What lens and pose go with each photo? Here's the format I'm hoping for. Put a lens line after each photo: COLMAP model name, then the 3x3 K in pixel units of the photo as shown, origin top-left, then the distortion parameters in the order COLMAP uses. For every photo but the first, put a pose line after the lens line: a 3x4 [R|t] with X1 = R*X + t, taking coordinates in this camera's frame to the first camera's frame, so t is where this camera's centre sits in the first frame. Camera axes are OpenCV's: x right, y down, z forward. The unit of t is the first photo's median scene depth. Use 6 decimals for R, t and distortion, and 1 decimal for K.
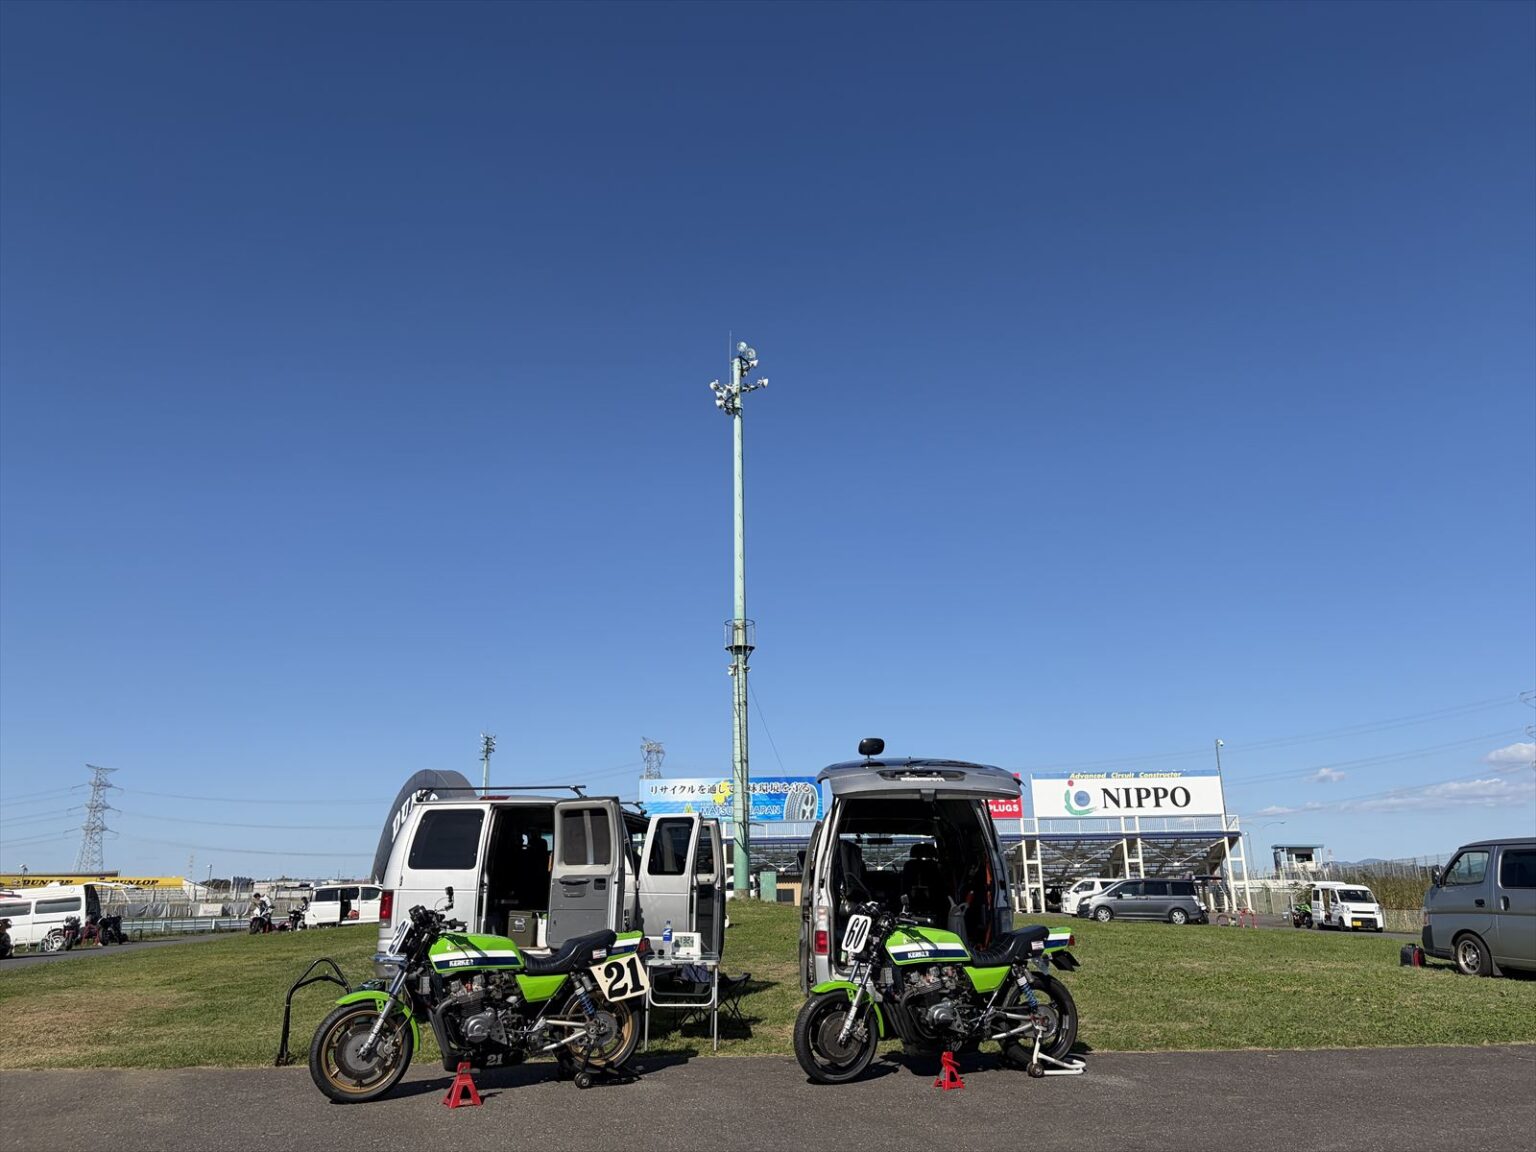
lens RADIAL K [[1191.8, 0, 736.4], [0, 1191.8, 576.0], [0, 0, 1]] dist [0.047794, -0.059064]
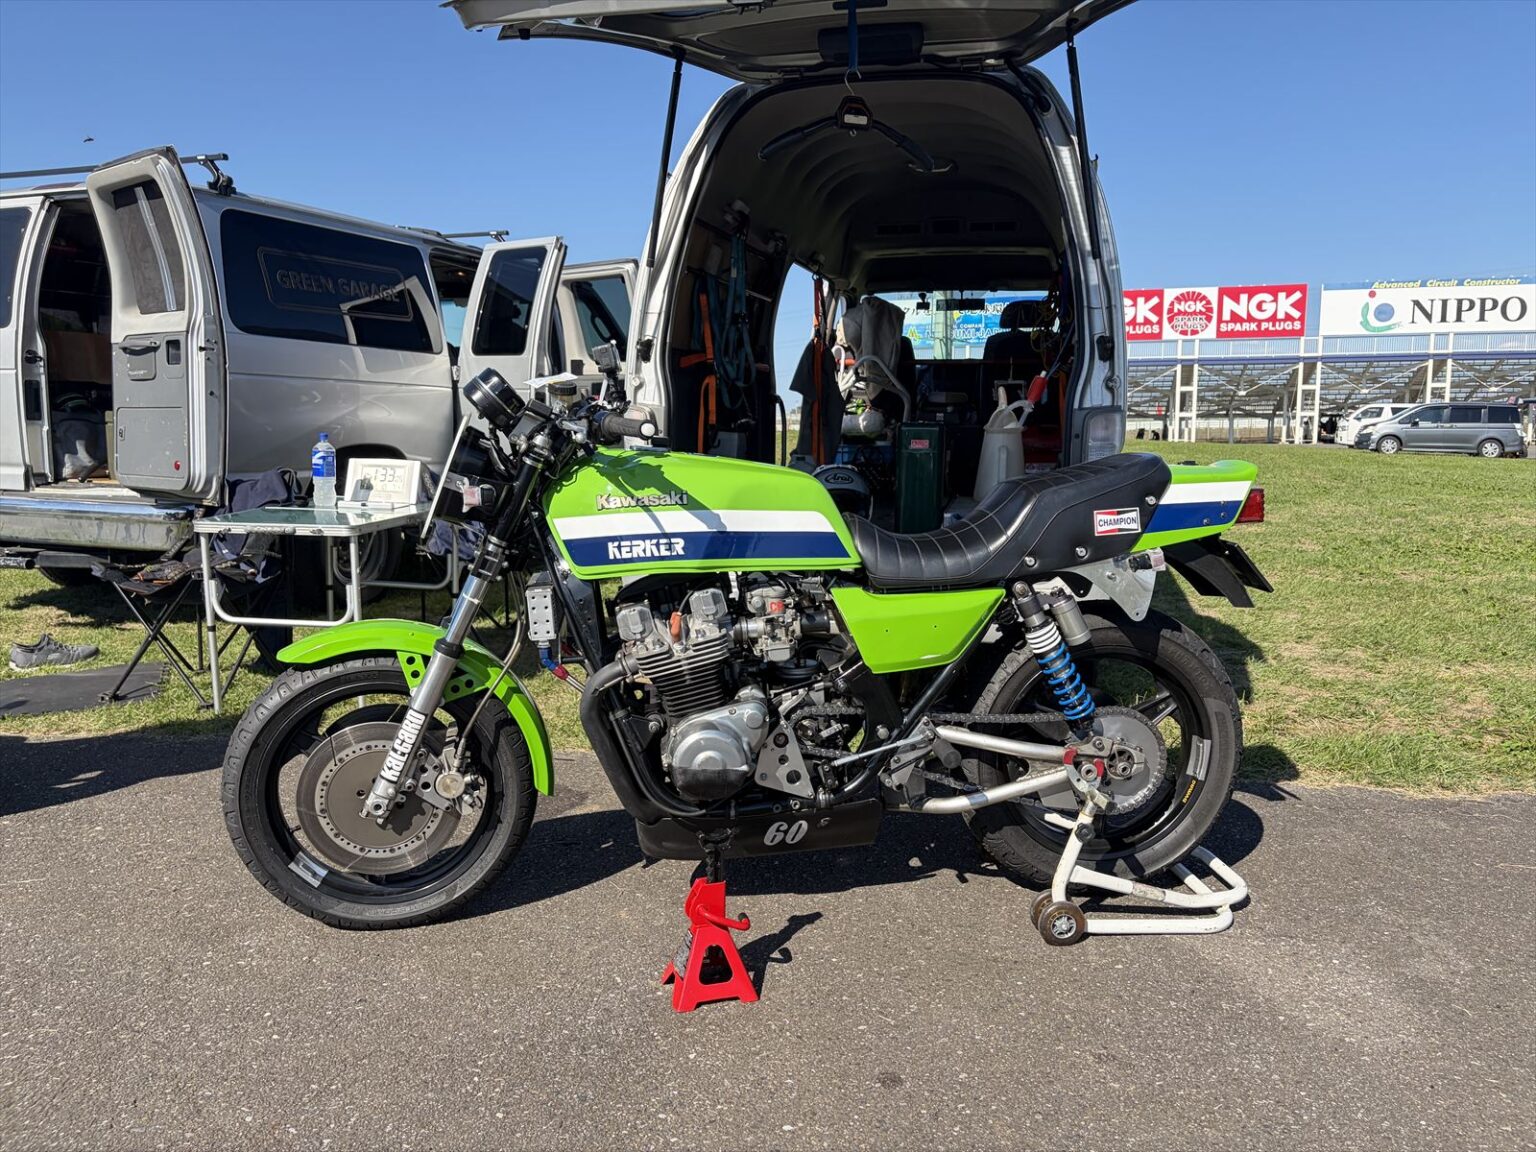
lens RADIAL K [[1191.8, 0, 736.4], [0, 1191.8, 576.0], [0, 0, 1]] dist [0.047794, -0.059064]
pose [[0.978293, 0.035649, -0.204136, 0.042372], [0.044036, 0.926829, 0.372891, 0.040379], [0.202492, -0.373786, 0.905141, 0.138182]]
